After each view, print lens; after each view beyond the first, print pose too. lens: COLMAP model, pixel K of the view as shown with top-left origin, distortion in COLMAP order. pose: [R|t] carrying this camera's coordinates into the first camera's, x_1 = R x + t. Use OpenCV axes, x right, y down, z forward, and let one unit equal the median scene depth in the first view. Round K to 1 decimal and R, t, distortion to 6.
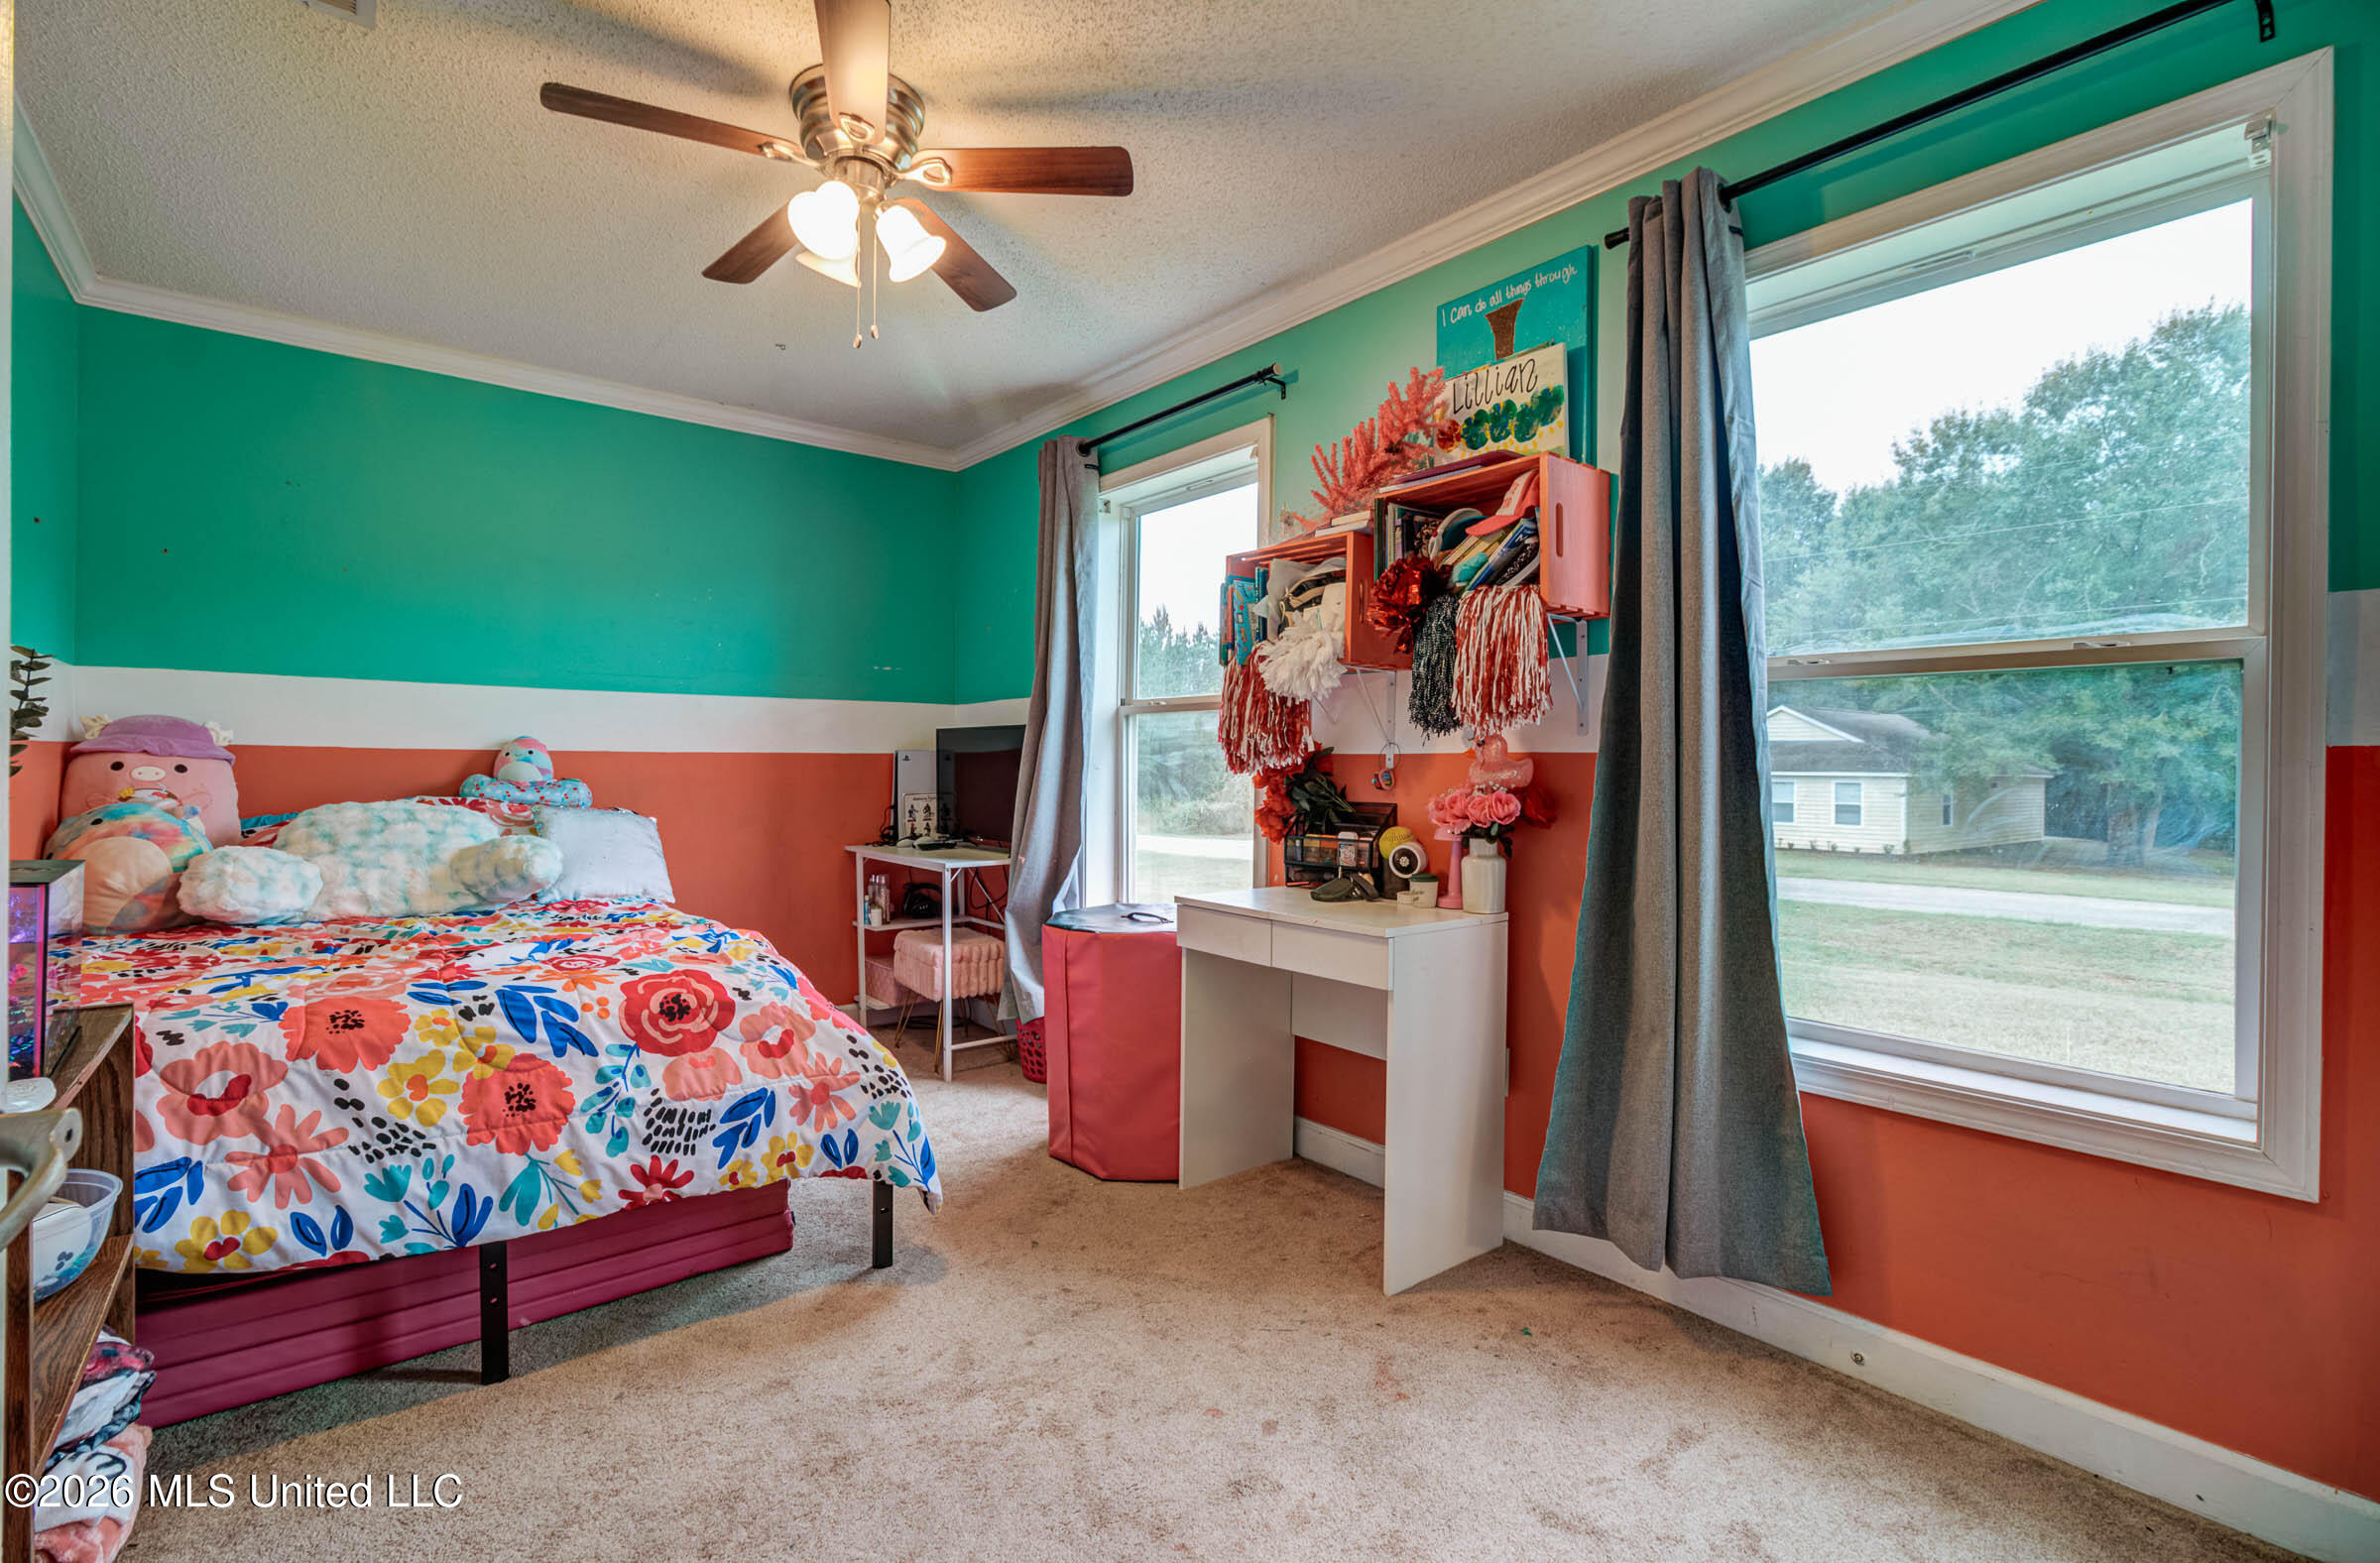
lens RADIAL K [[1080.9, 0, 1161.5], [0, 1080.9, 764.8], [0, 0, 1]] dist [-0.023400, 0.010756]
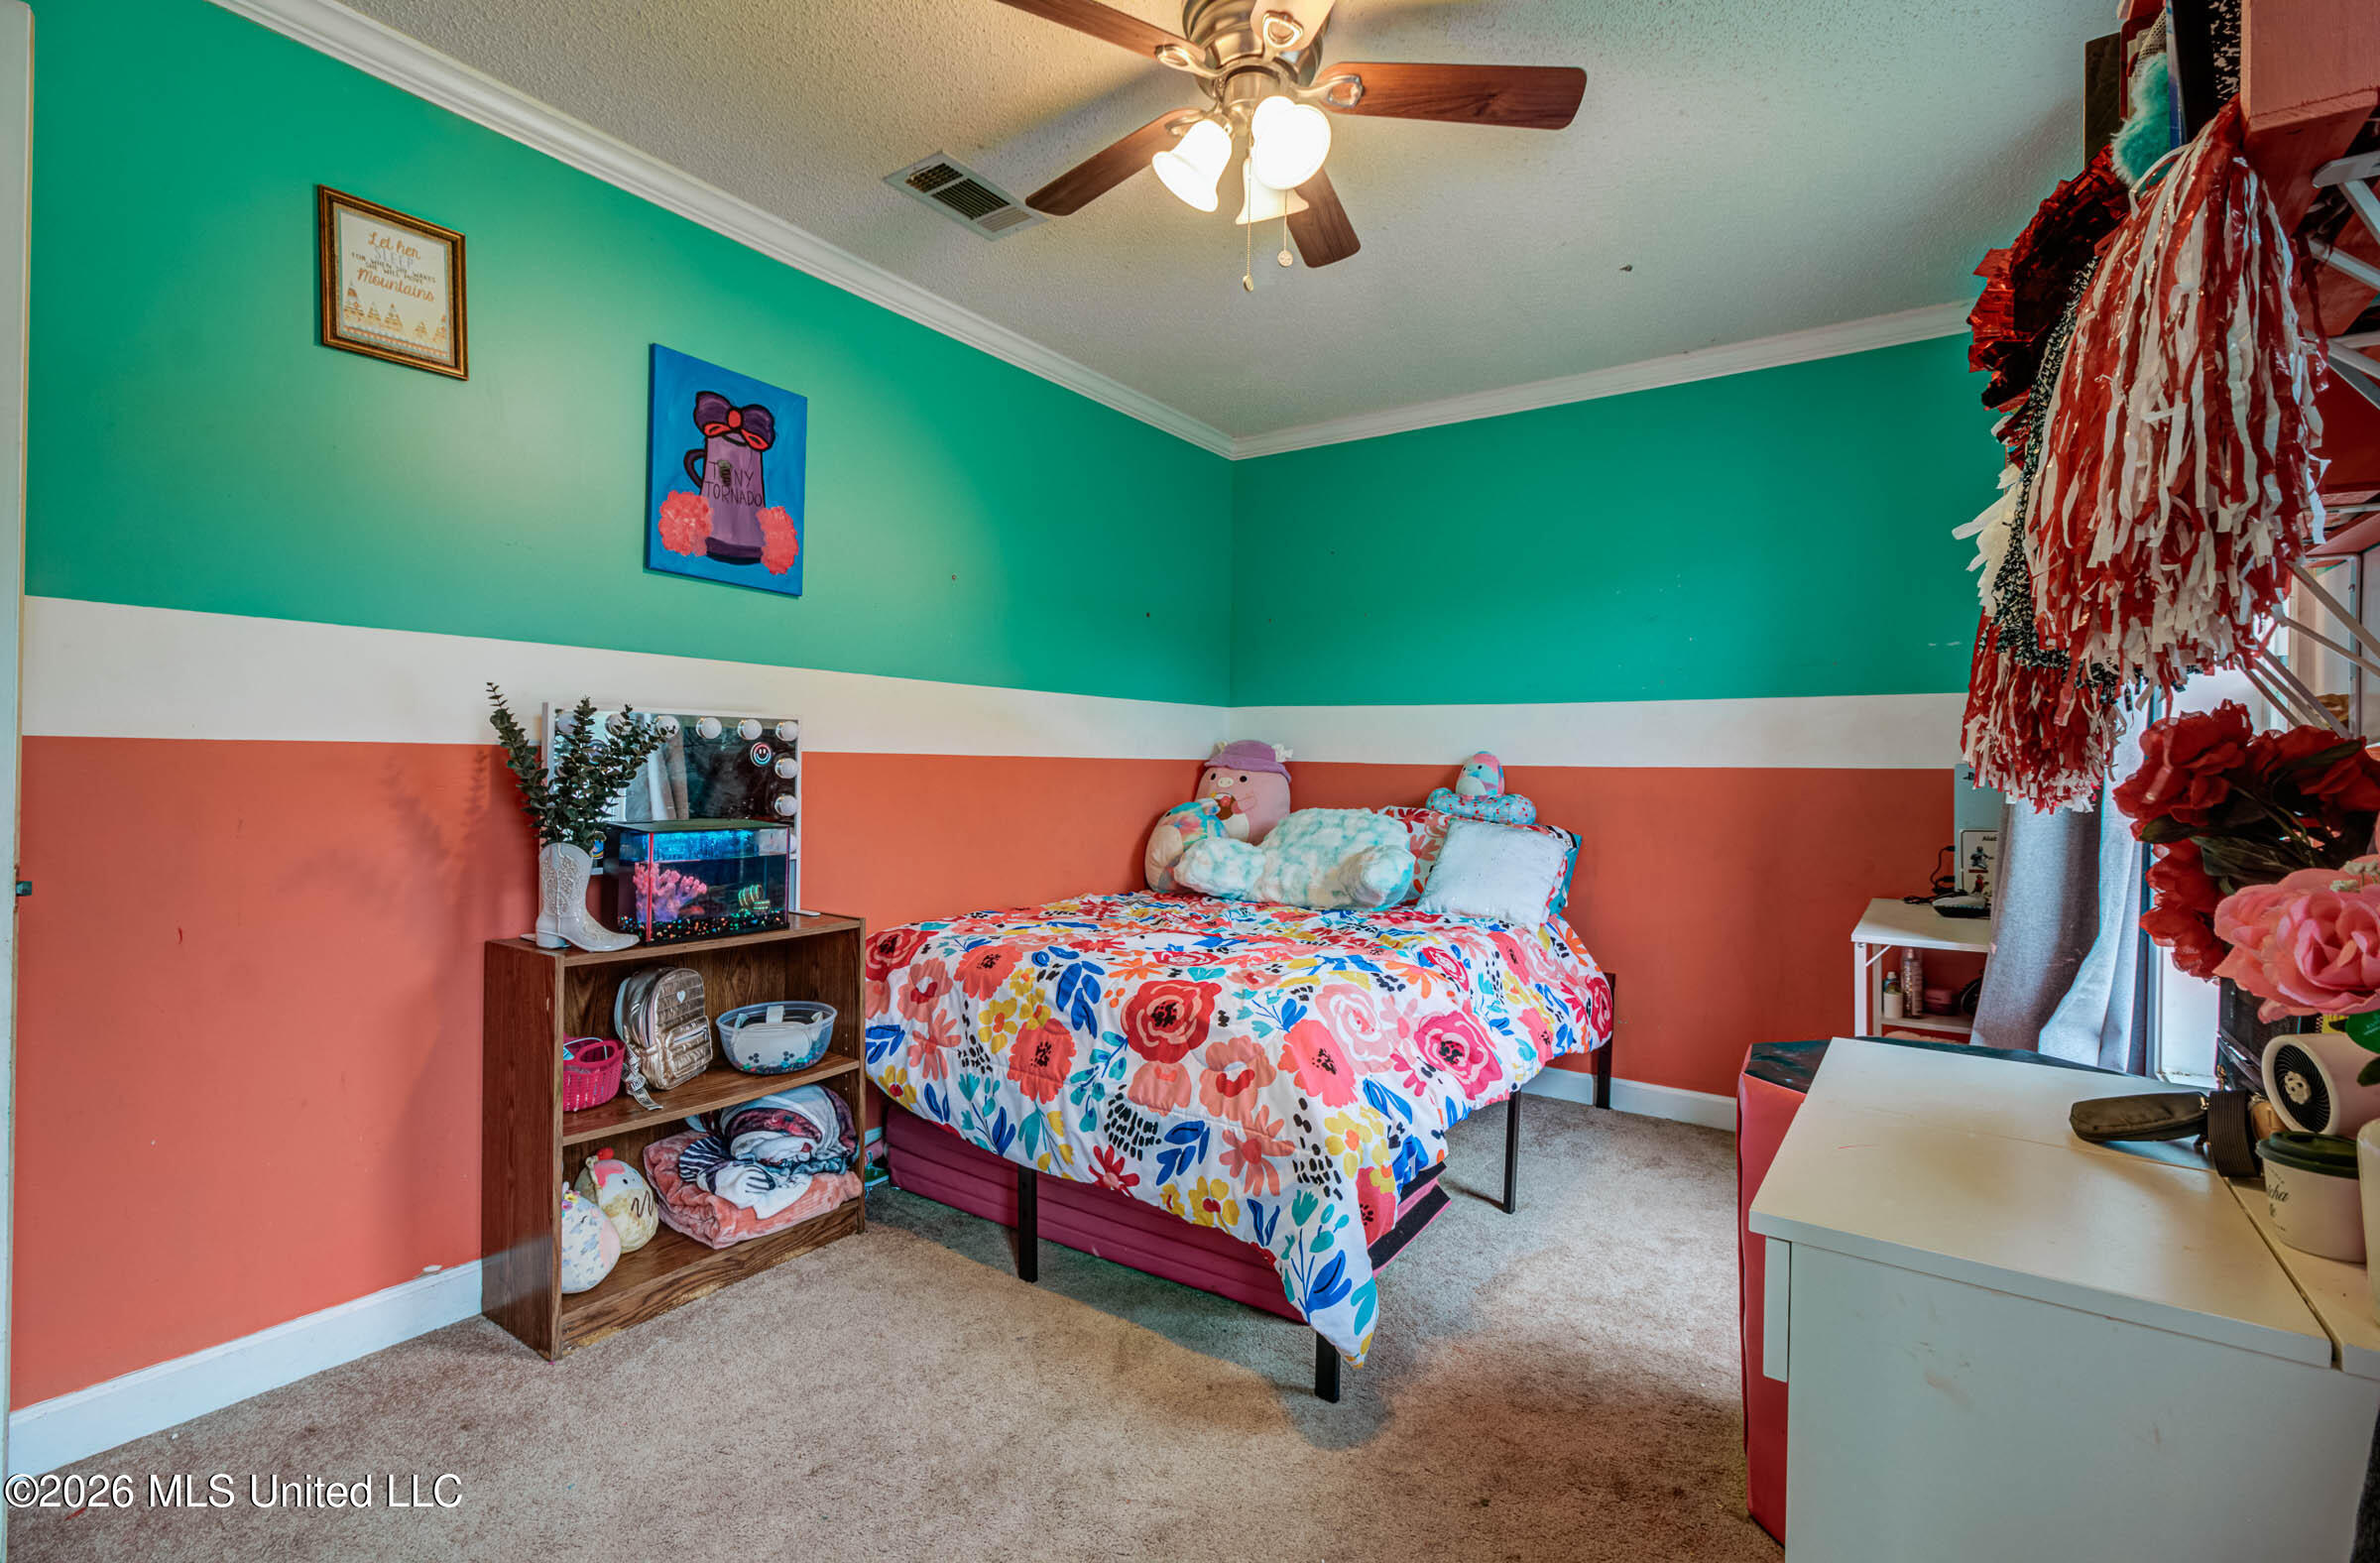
lens RADIAL K [[1096.1, 0, 1194.5], [0, 1096.1, 749.0], [0, 0, 1]] dist [-0.038047, 0.042093]
pose [[0.272829, -0.016856, -0.961915, 0.592577], [-0.011942, 0.999710, -0.020905, -0.006844], [0.961988, 0.017191, 0.272549, 0.772557]]
